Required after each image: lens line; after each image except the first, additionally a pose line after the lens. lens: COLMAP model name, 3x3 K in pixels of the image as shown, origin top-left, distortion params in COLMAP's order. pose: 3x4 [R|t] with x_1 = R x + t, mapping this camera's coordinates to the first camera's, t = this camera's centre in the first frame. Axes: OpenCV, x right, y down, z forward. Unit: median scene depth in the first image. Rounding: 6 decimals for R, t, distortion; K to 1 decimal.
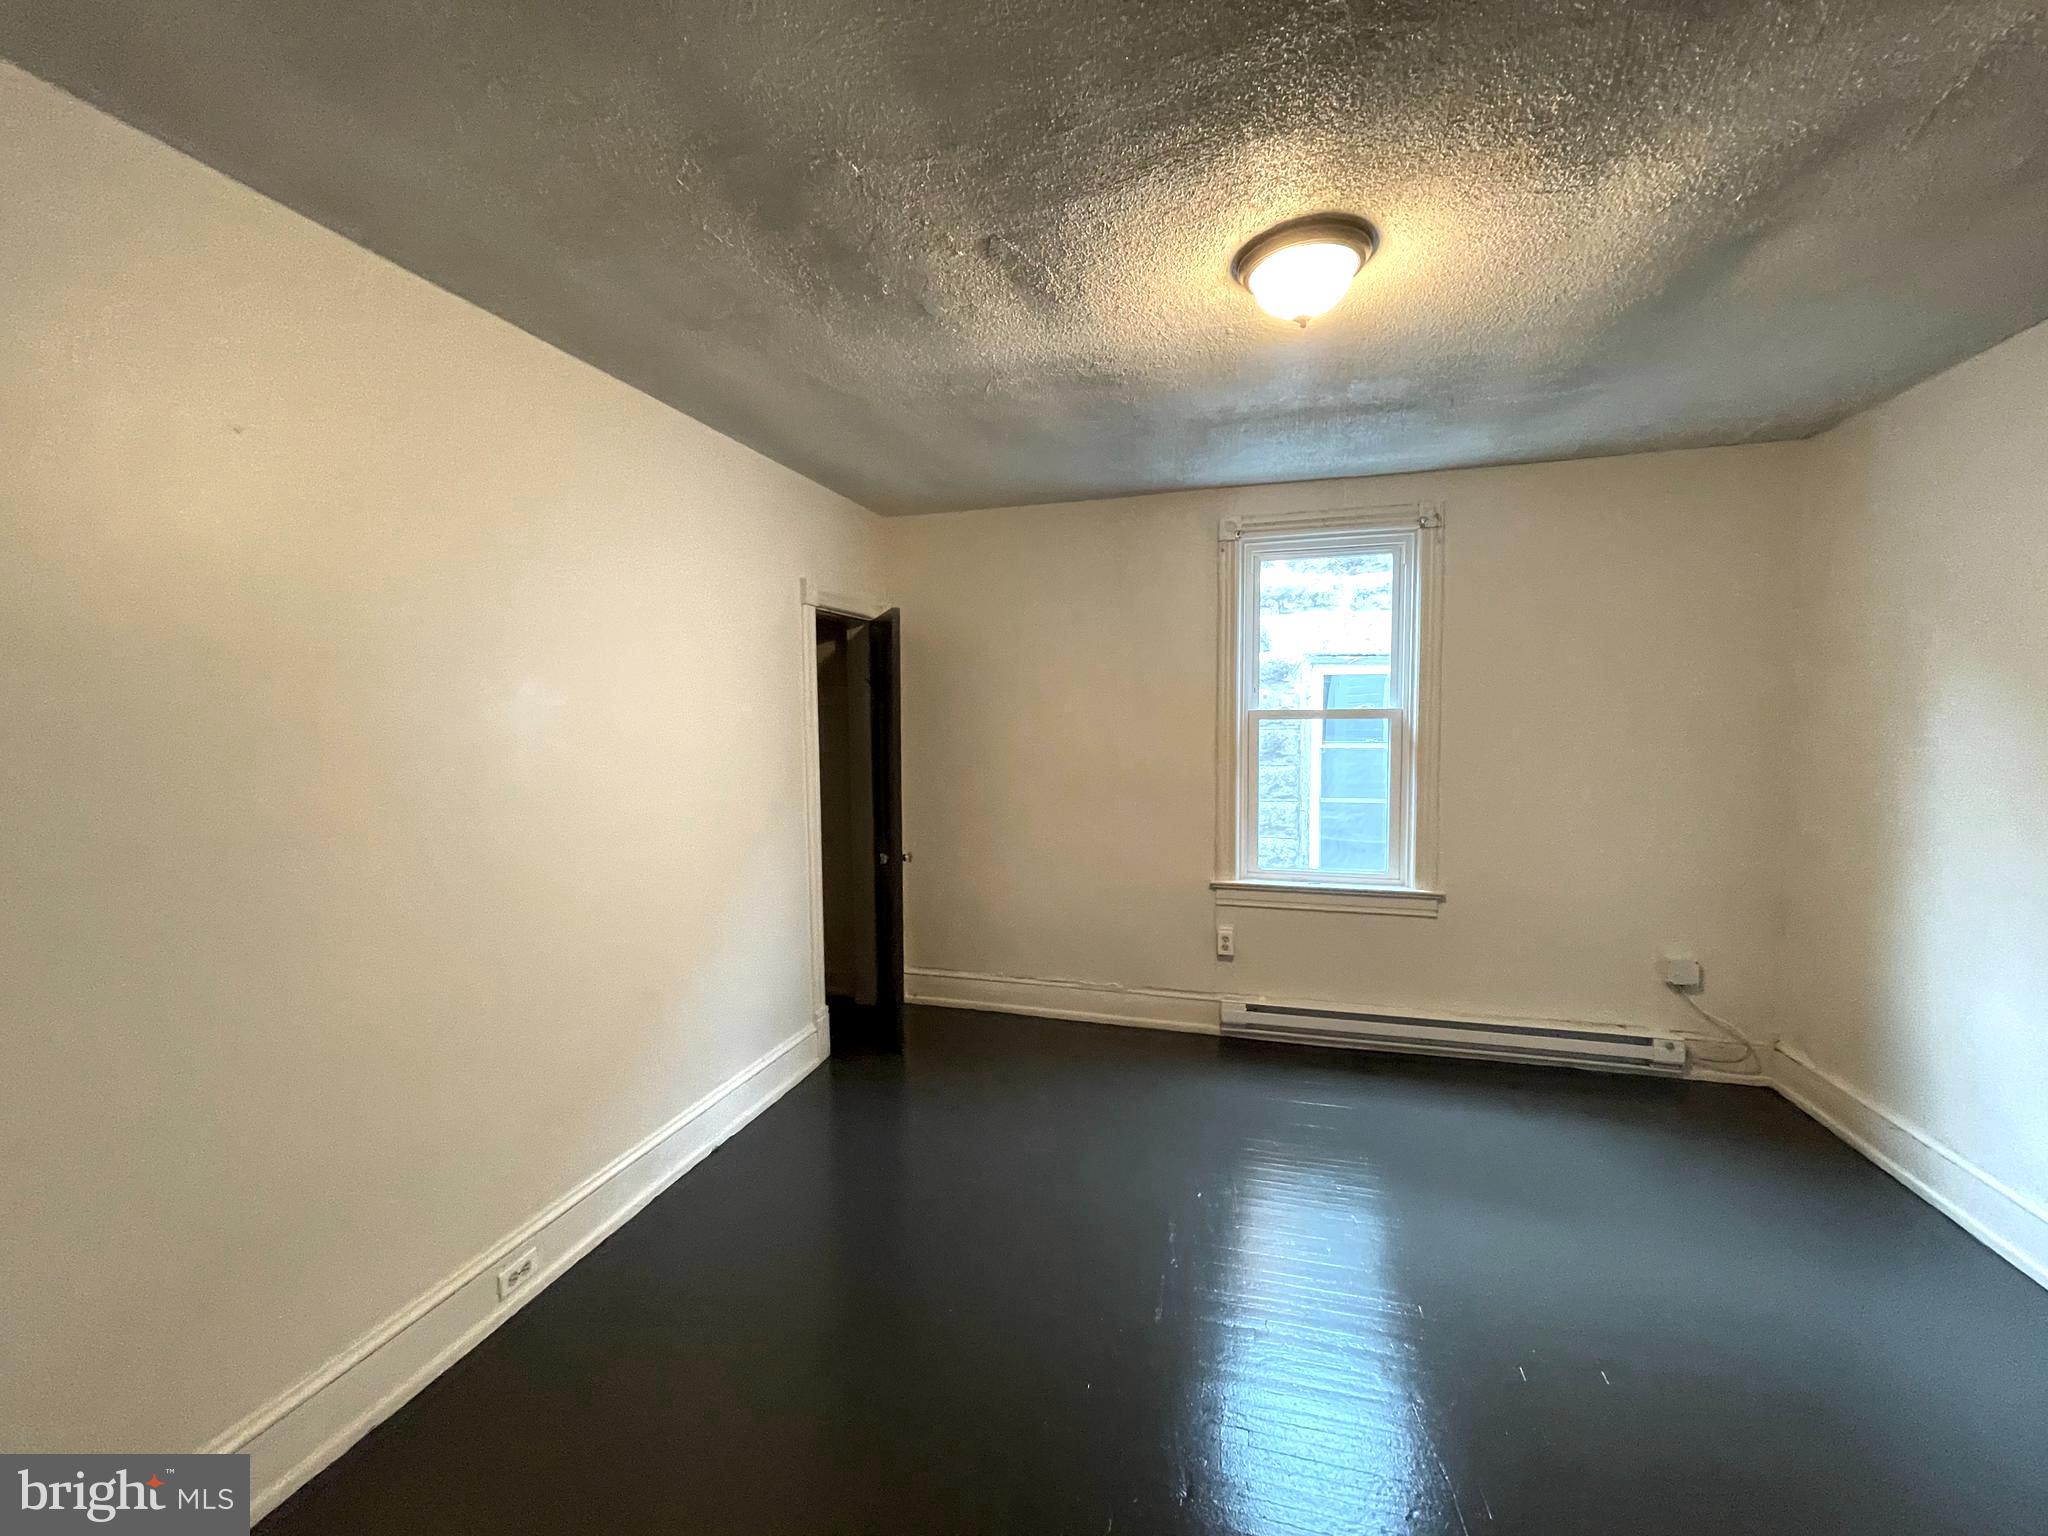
lens RADIAL K [[823.9, 0, 1019.0], [0, 823.9, 770.9], [0, 0, 1]] dist [-0.002088, 0.000276]
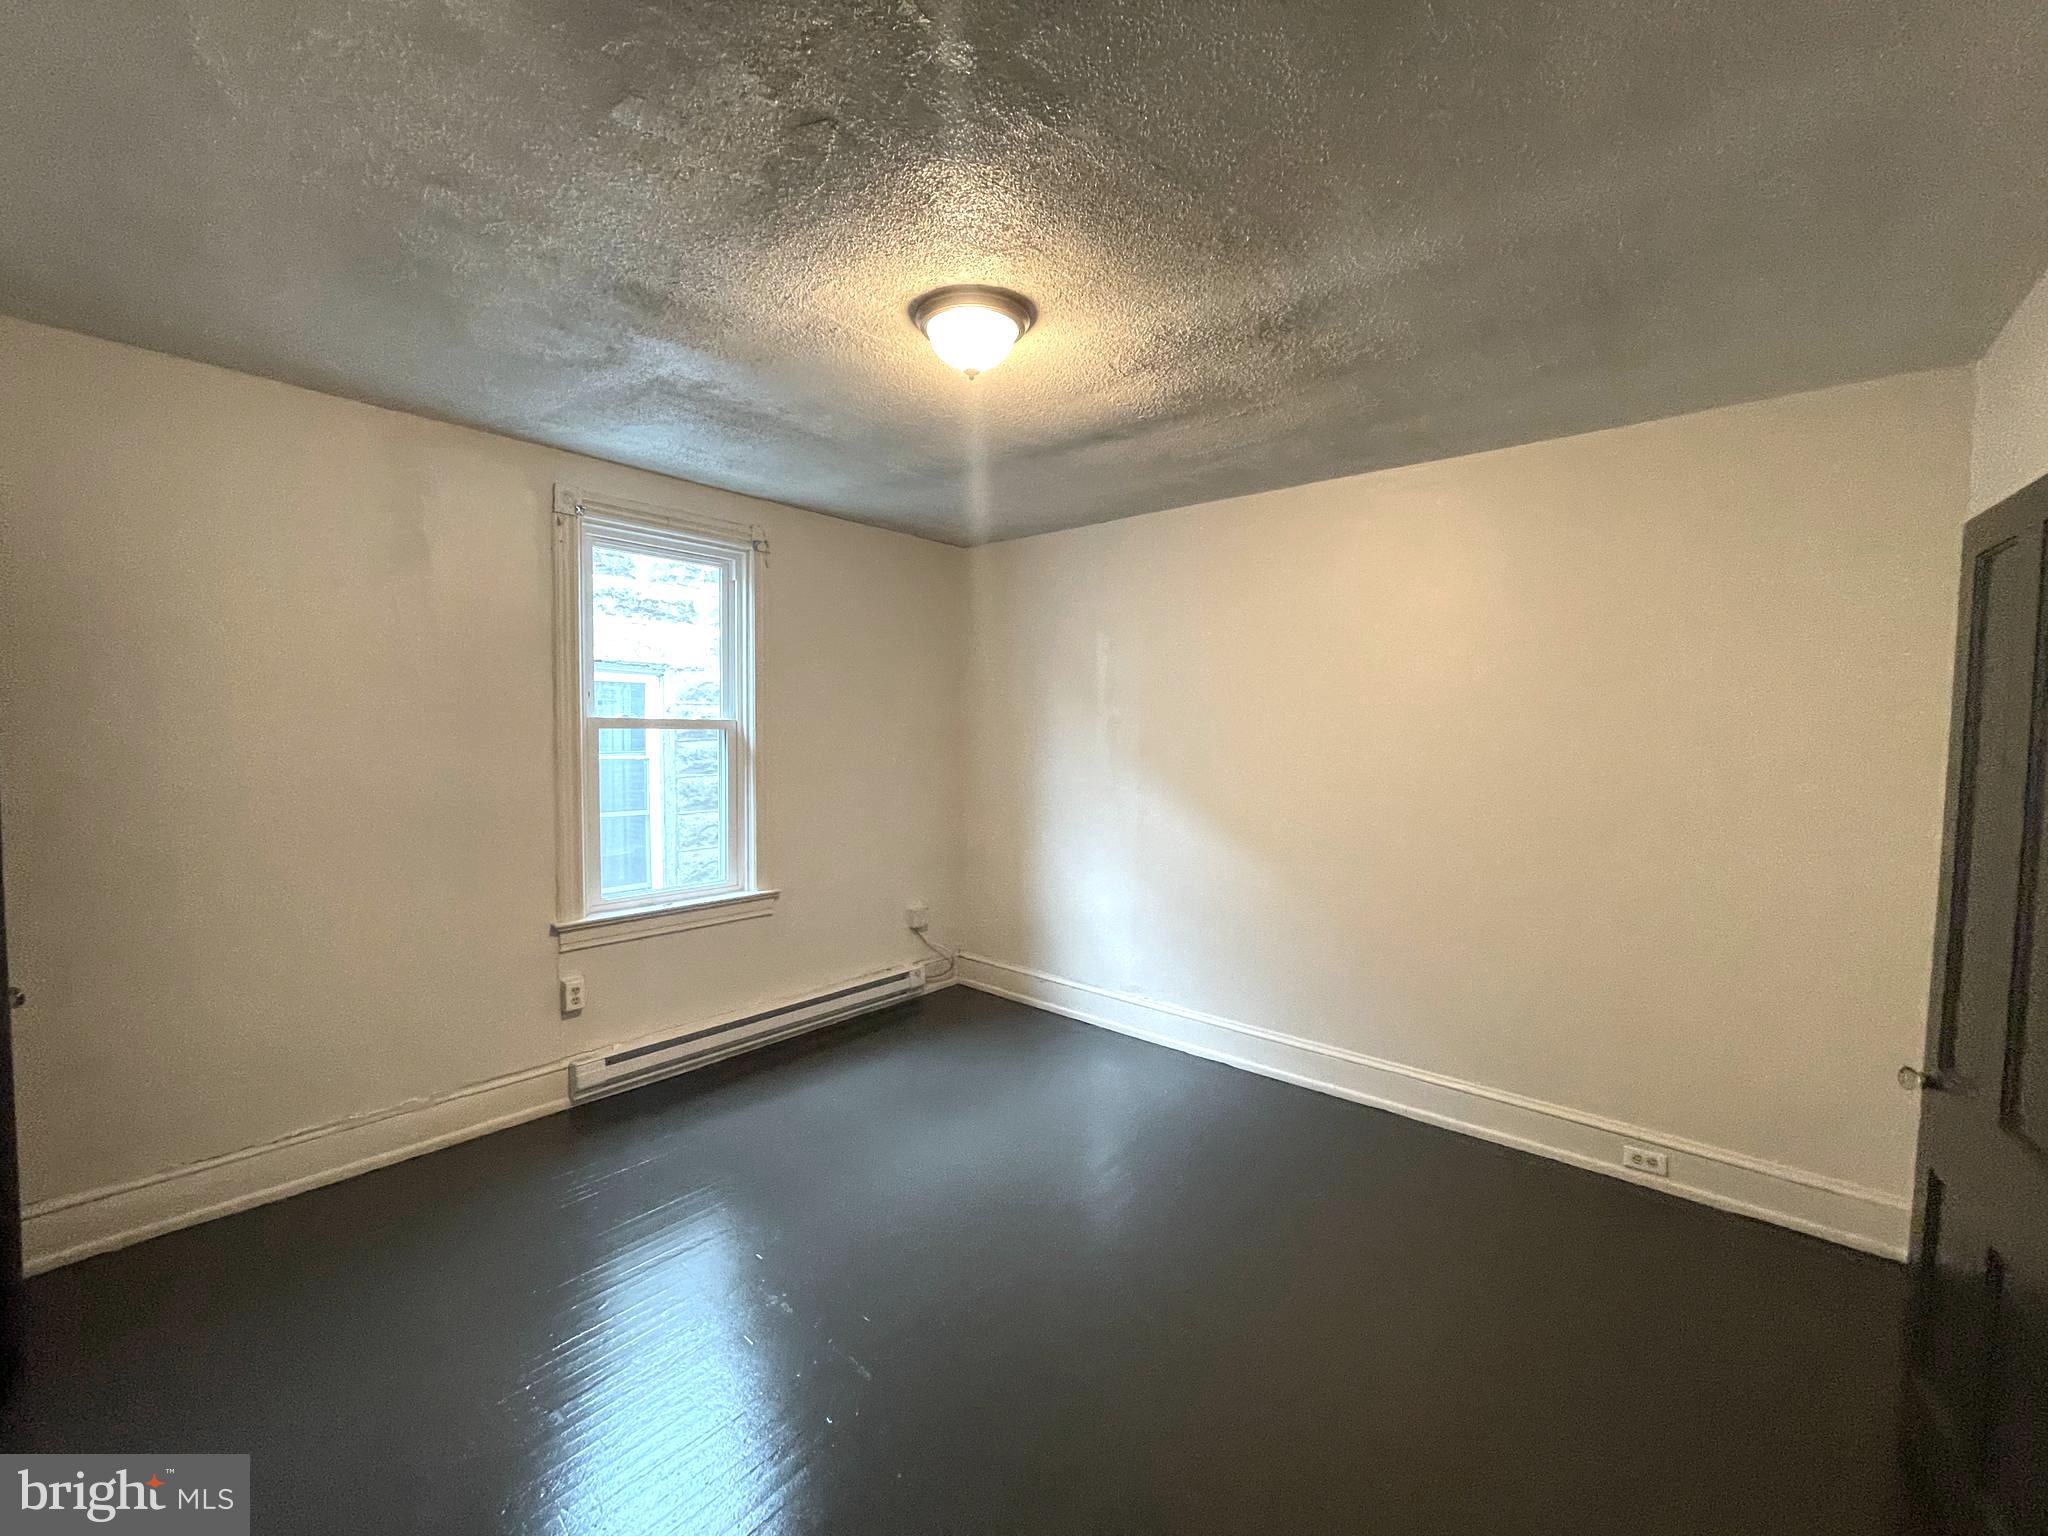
lens RADIAL K [[823.9, 0, 1019.0], [0, 823.9, 770.9], [0, 0, 1]] dist [-0.002088, 0.000276]
pose [[0.419239, -0.033373, 0.907262, -0.328082], [0.044829, 0.998866, 0.016027, -0.012323], [-0.906768, 0.033952, 0.420260, 0.245939]]
